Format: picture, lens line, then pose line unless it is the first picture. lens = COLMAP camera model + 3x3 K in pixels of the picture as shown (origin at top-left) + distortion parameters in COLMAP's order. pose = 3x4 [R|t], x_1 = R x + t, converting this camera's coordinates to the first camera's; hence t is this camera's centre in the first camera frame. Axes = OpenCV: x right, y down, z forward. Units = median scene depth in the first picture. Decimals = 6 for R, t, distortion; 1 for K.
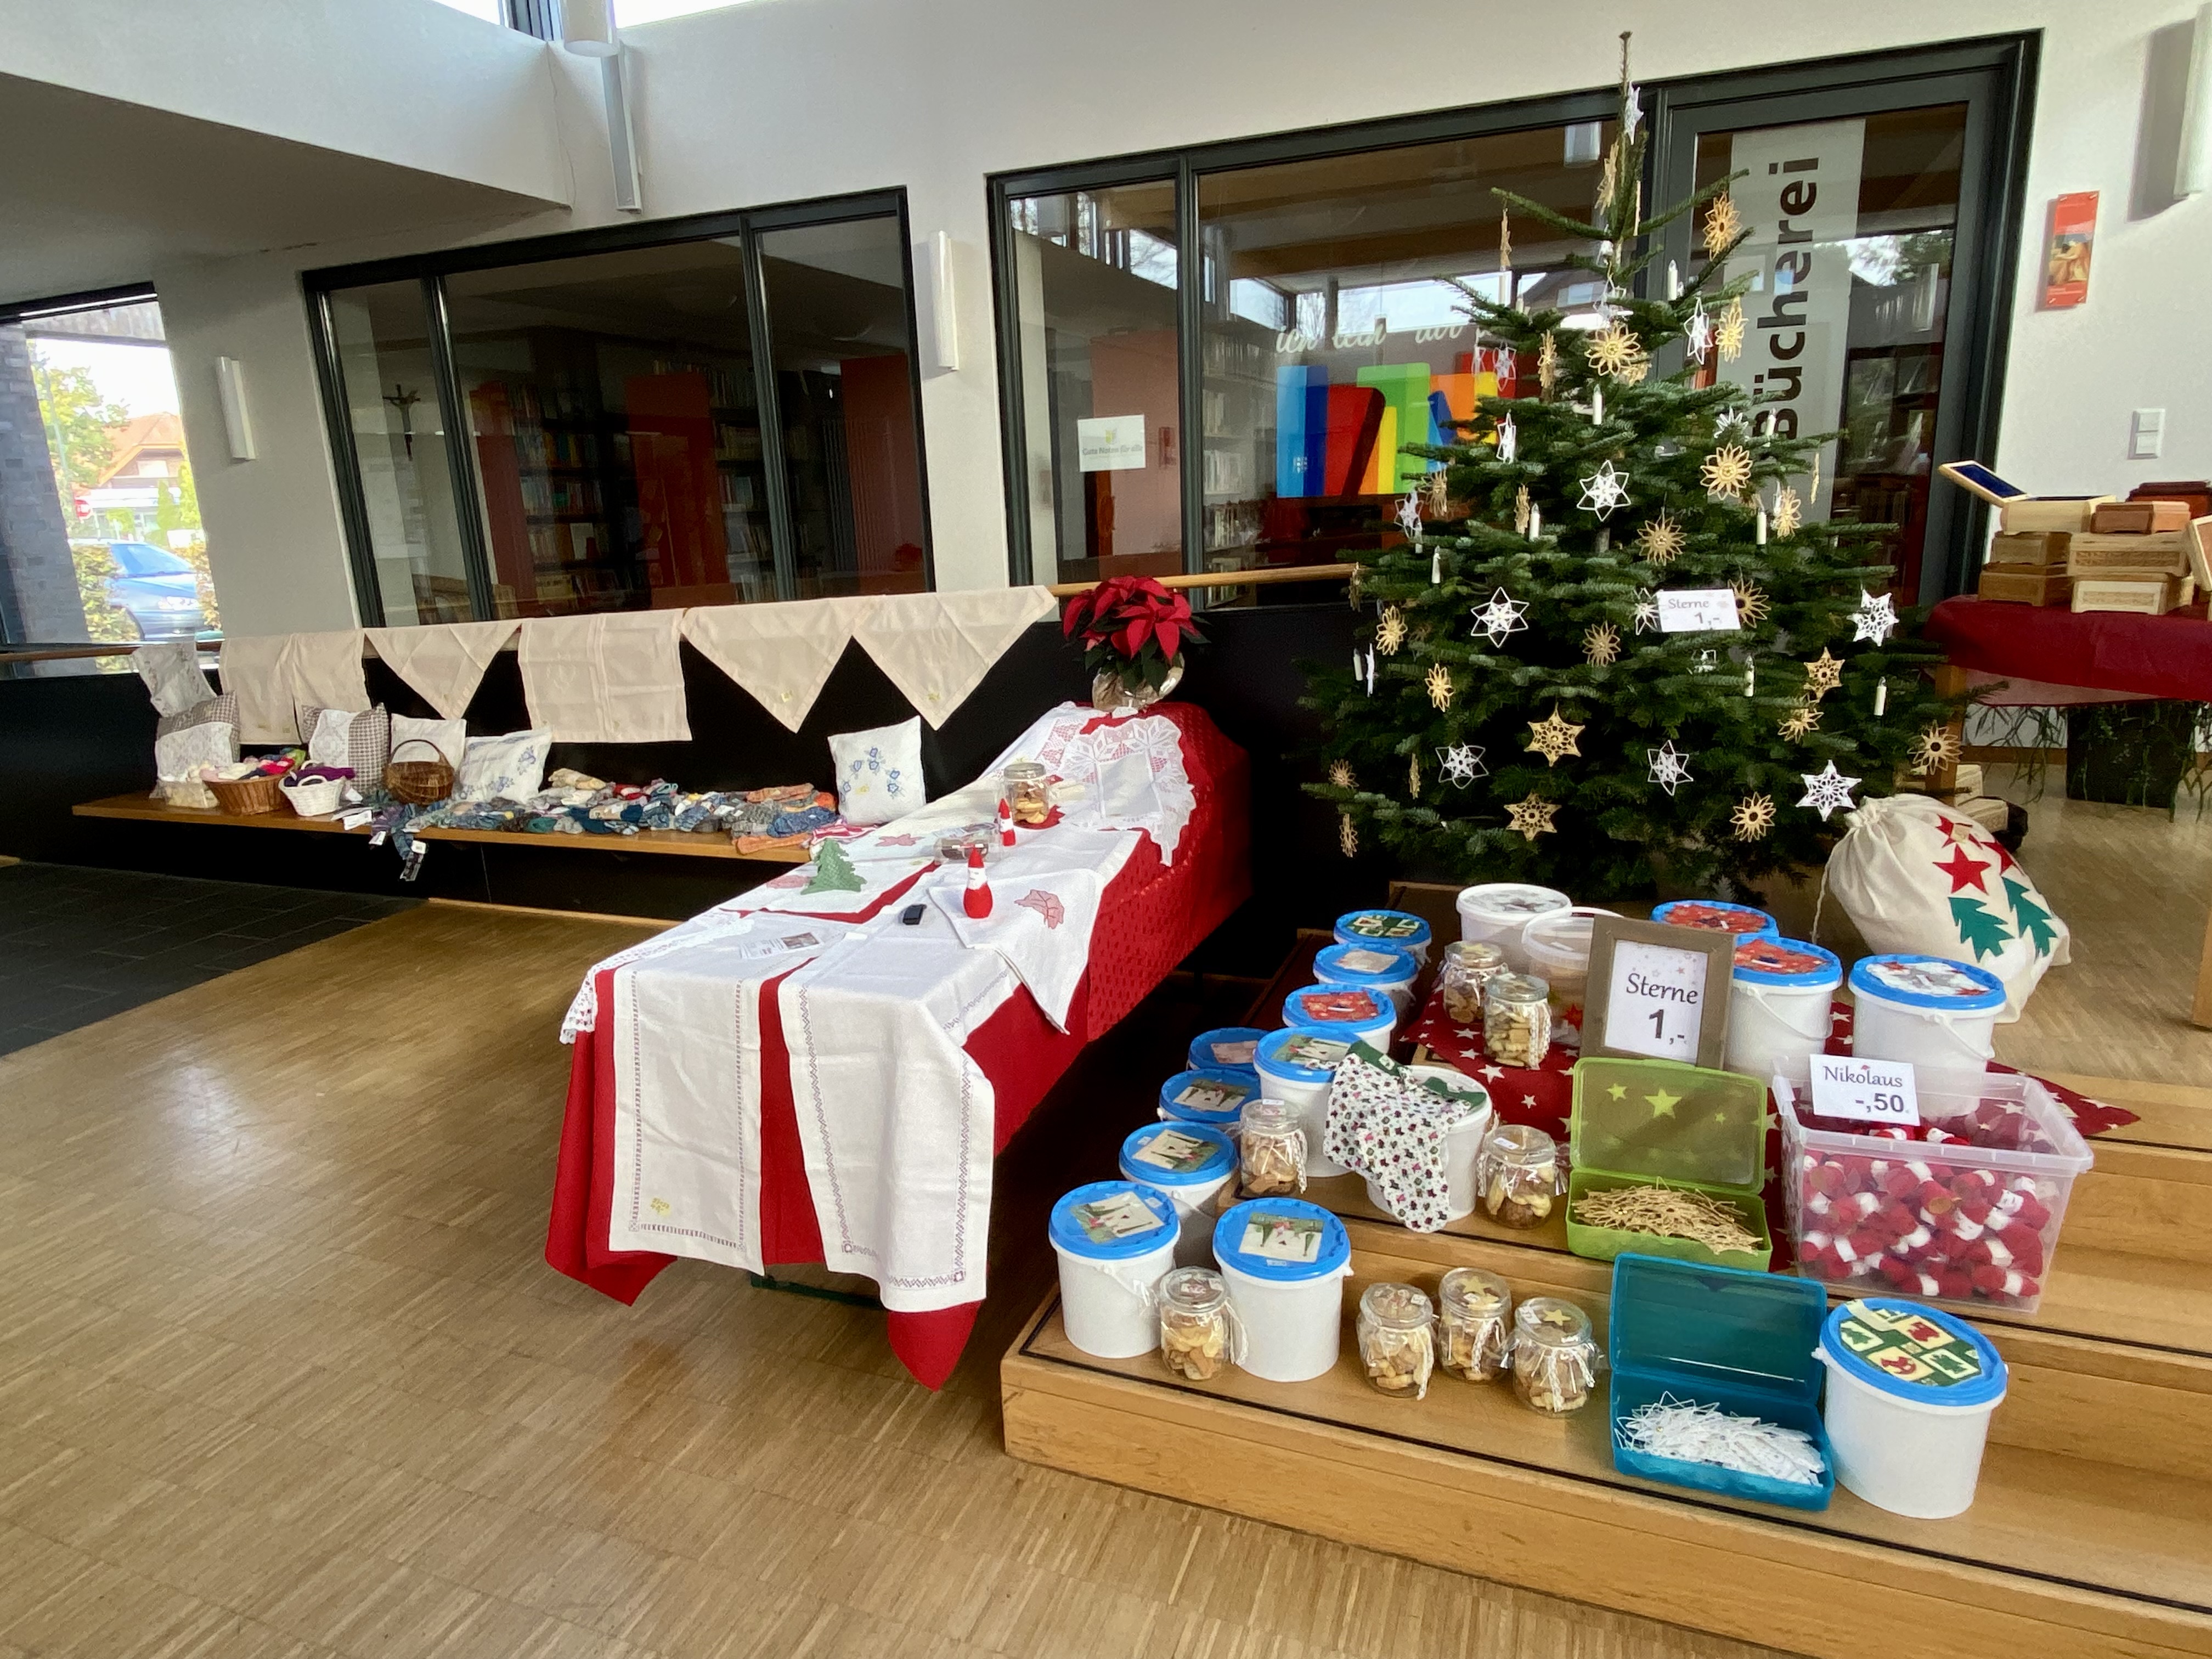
lens RADIAL K [[1343.8, 0, 1106.0], [0, 1343.8, 829.5], [0, 0, 1]] dist [0.044992, -0.045153]
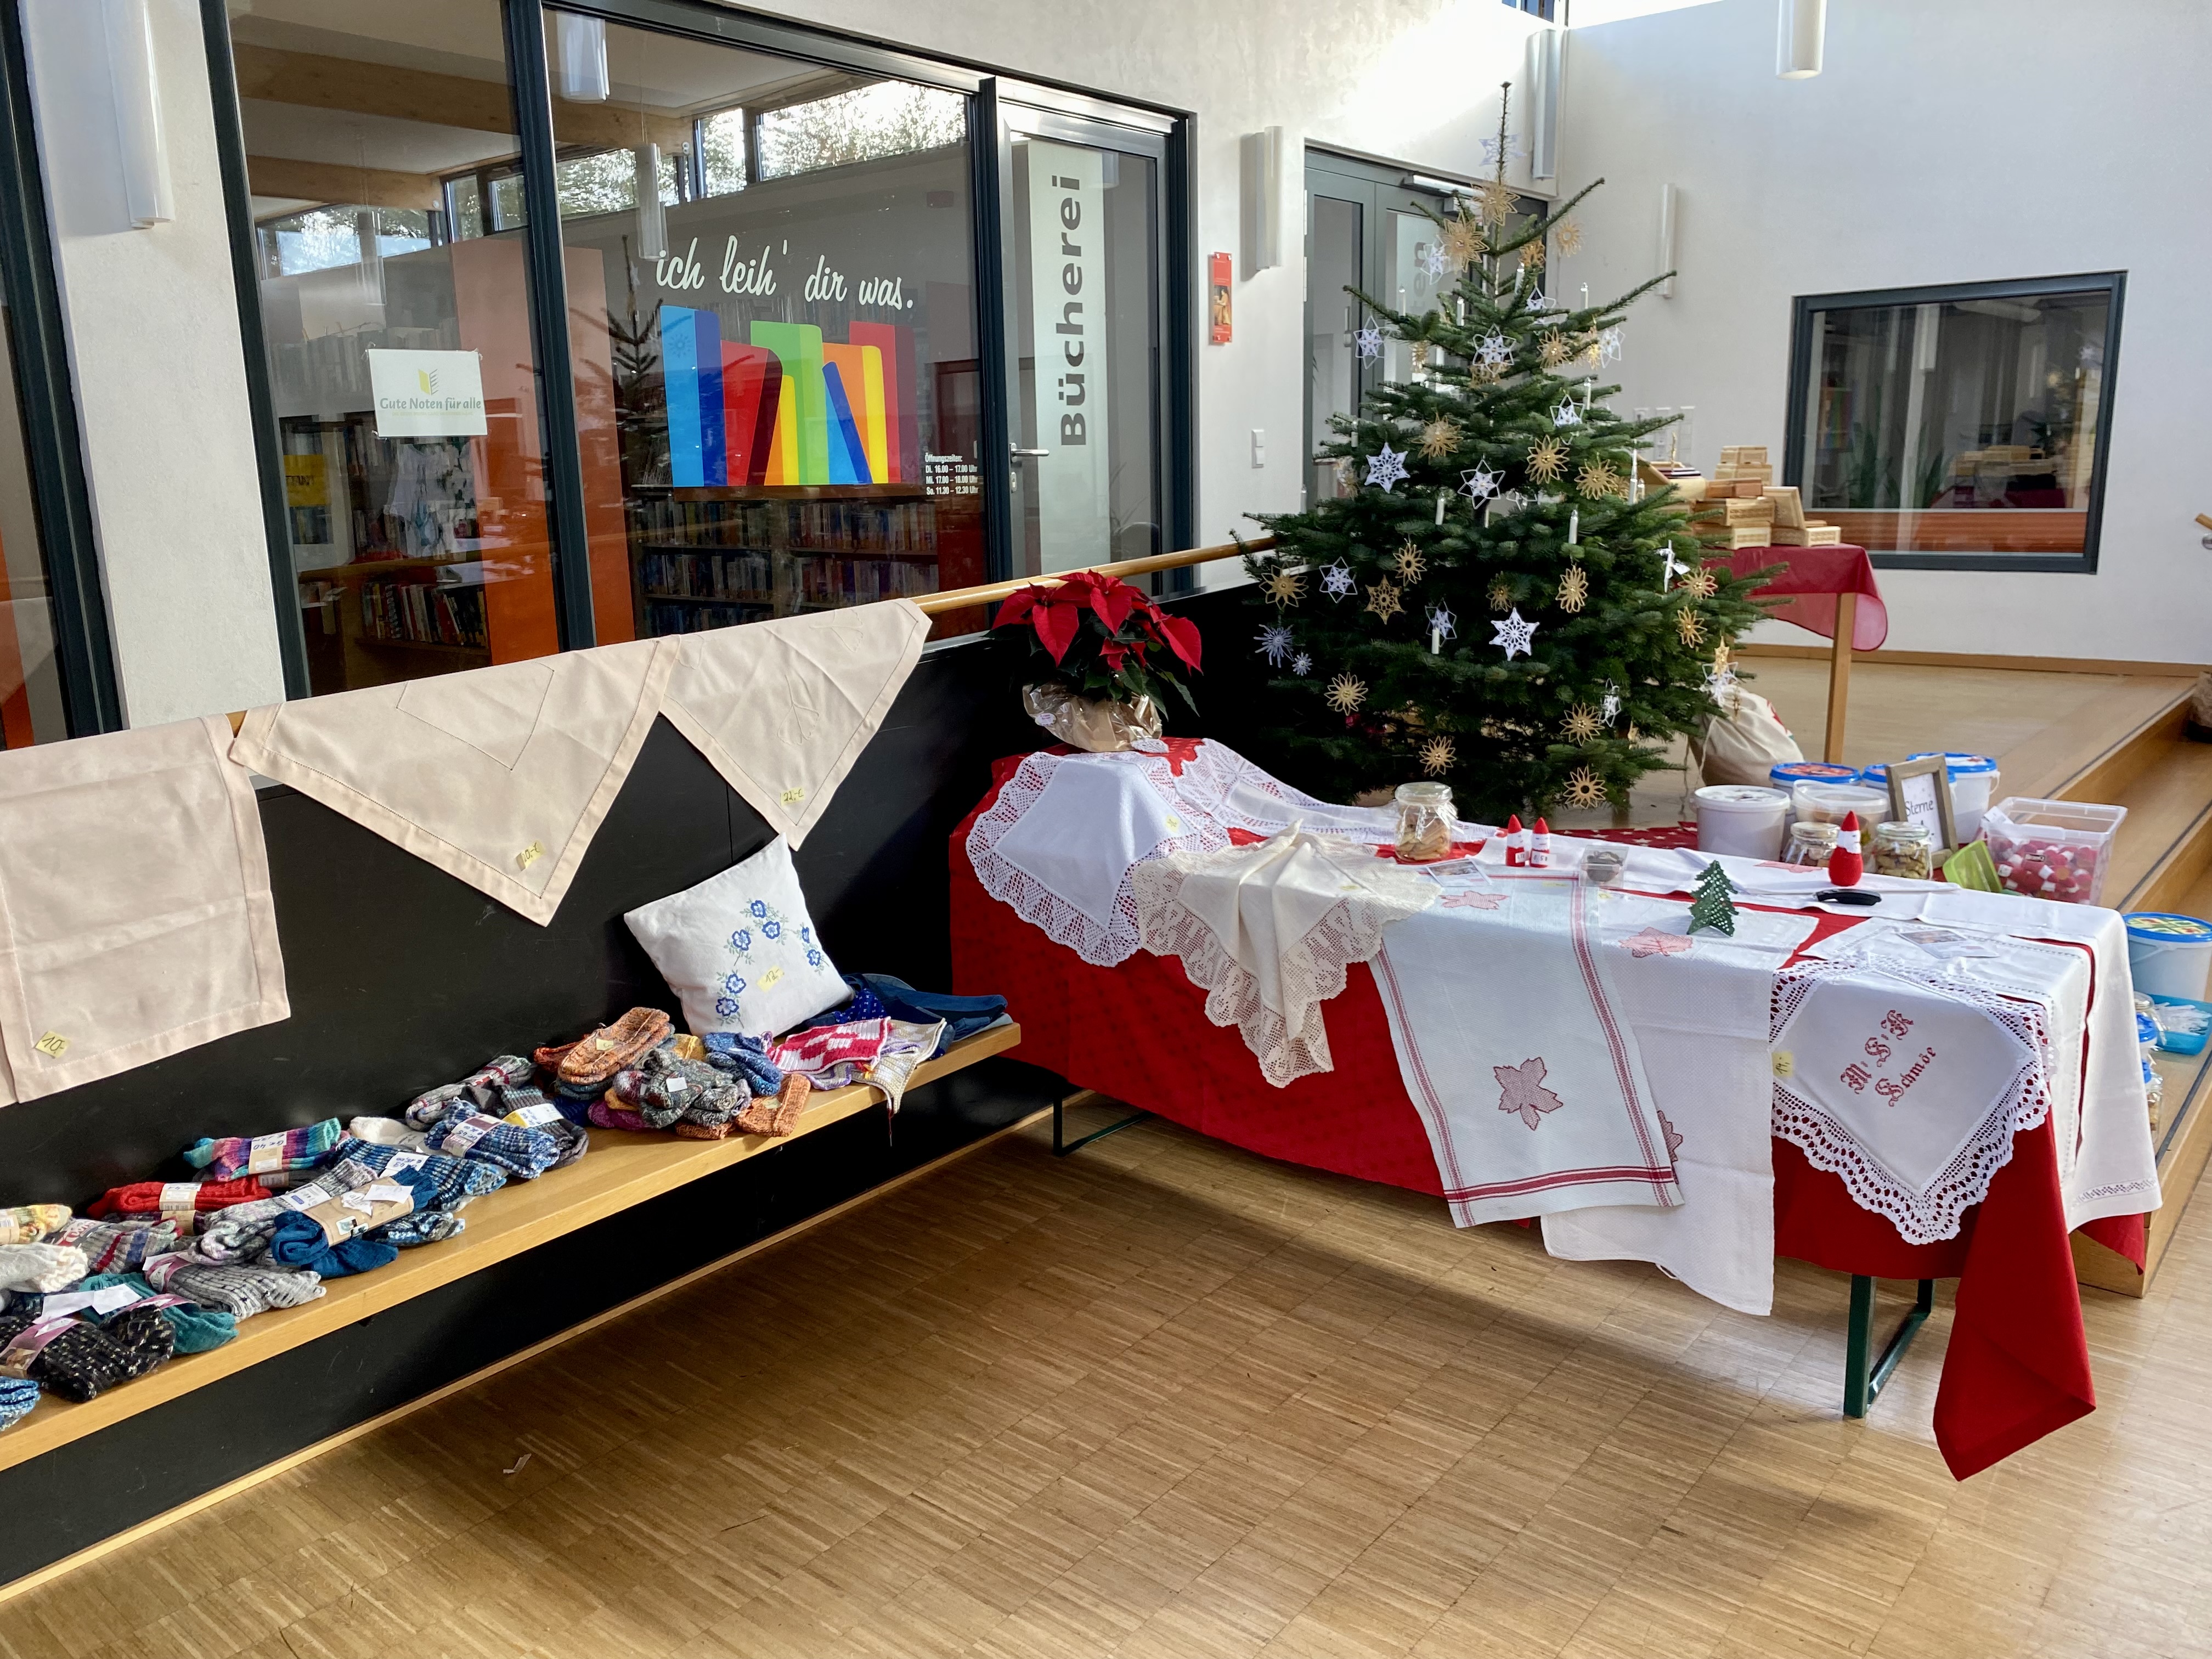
lens RADIAL K [[1683.4, 0, 1106.0], [0, 1683.4, 829.5], [0, 0, 1]] dist [0.078417, -0.165774]
pose [[0.304003, -0.167956, 0.937749, -1.340673], [0.242856, 0.965478, 0.094193, -0.206560], [-0.921197, 0.199103, 0.334297, 1.068819]]
